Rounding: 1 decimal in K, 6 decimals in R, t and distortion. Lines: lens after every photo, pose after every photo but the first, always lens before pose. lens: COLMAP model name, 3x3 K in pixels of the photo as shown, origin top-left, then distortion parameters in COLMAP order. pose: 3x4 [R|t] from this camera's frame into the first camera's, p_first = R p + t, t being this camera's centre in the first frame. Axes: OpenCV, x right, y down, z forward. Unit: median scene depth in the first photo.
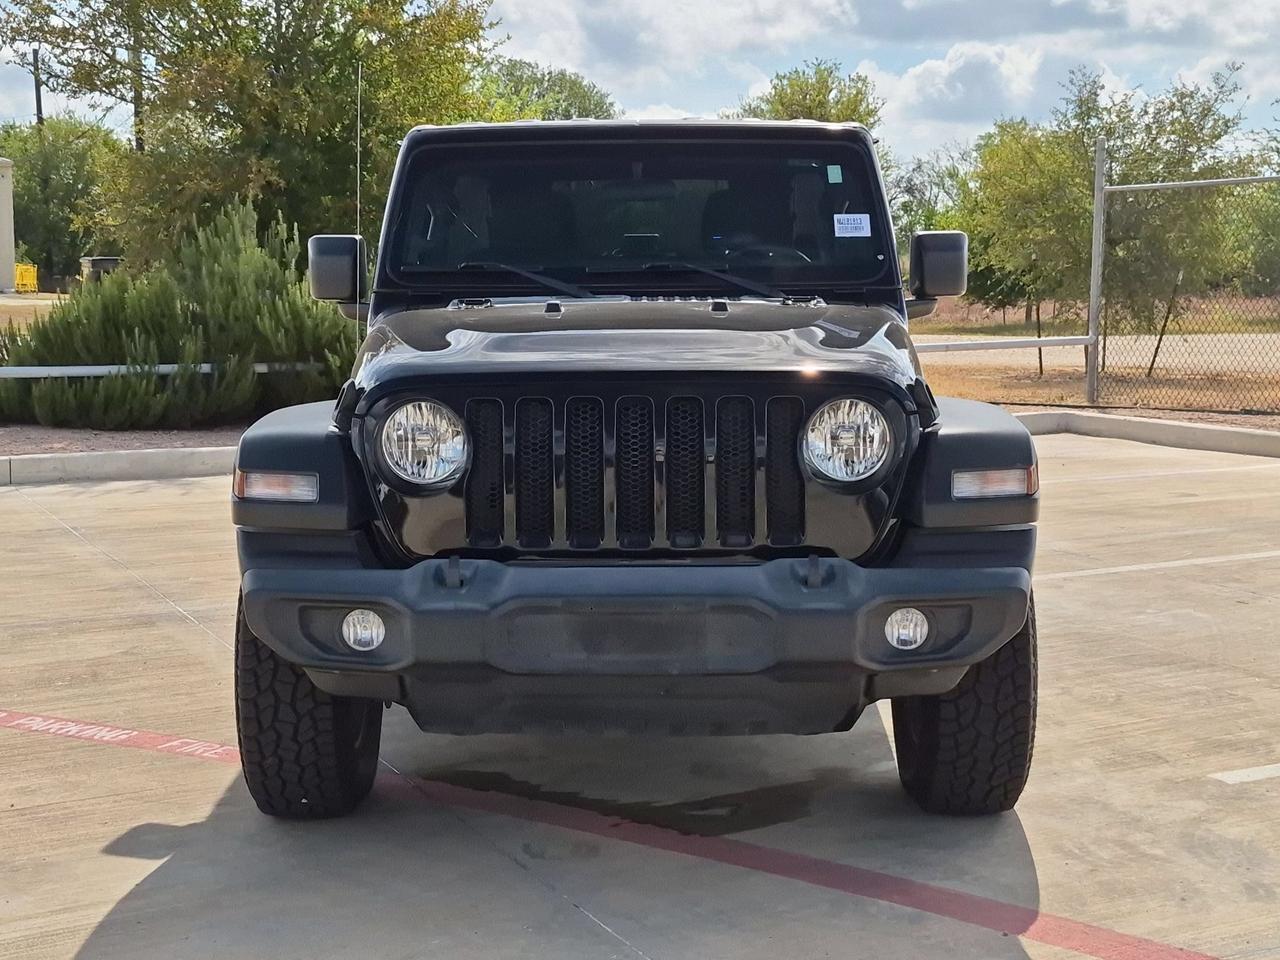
lens RADIAL K [[972.3, 0, 640.0], [0, 972.3, 480.0], [0, 0, 1]] dist [0.079021, -0.127560]
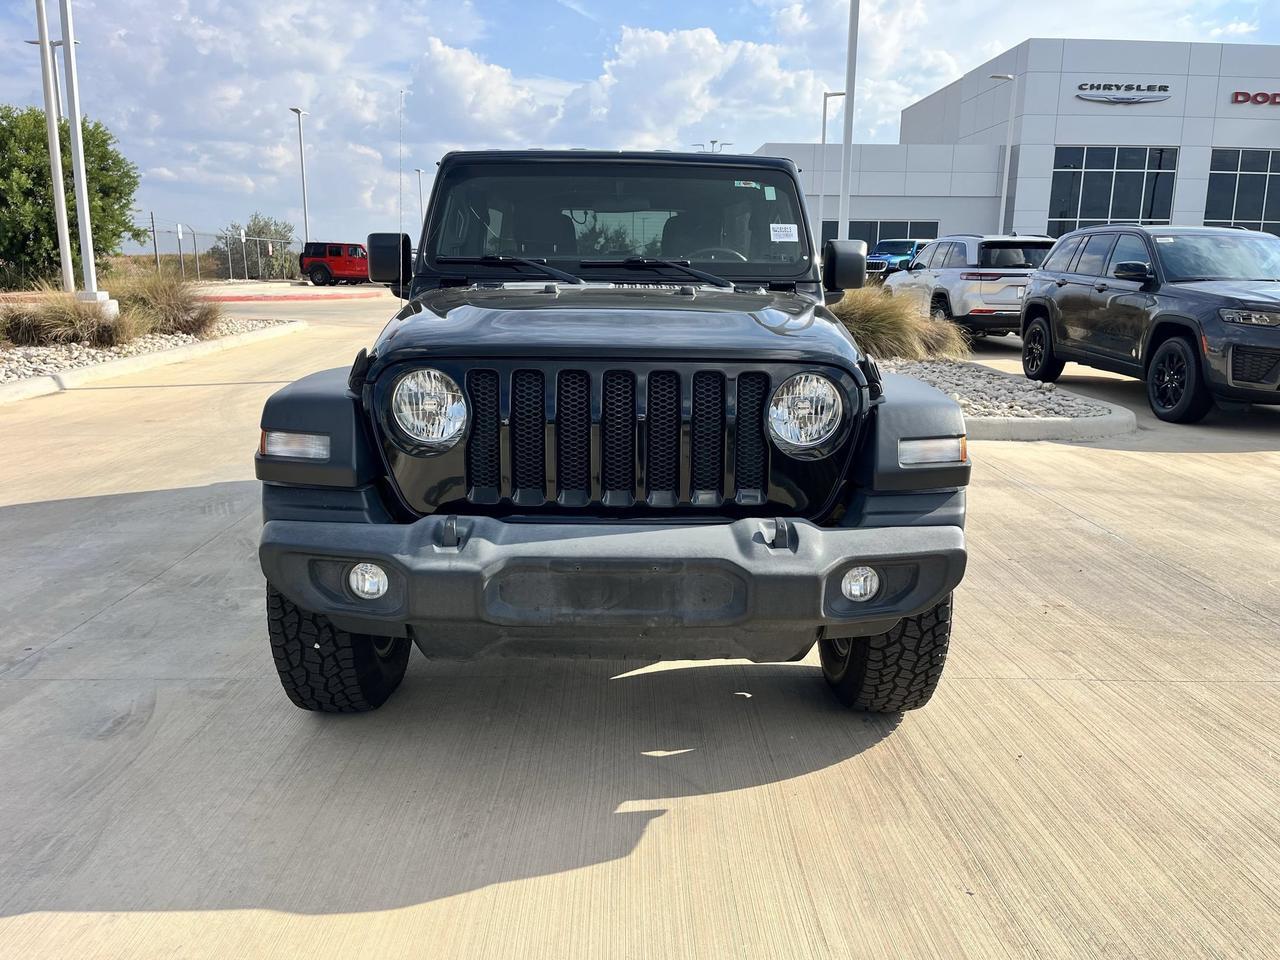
lens RADIAL K [[972.3, 0, 640.0], [0, 972.3, 480.0], [0, 0, 1]] dist [0.079021, -0.127560]
pose [[0.999760, 0.017599, 0.013040, 0.005255], [-0.017852, 0.999650, 0.019535, 0.019156], [-0.012692, -0.019763, 0.999724, -0.123498]]
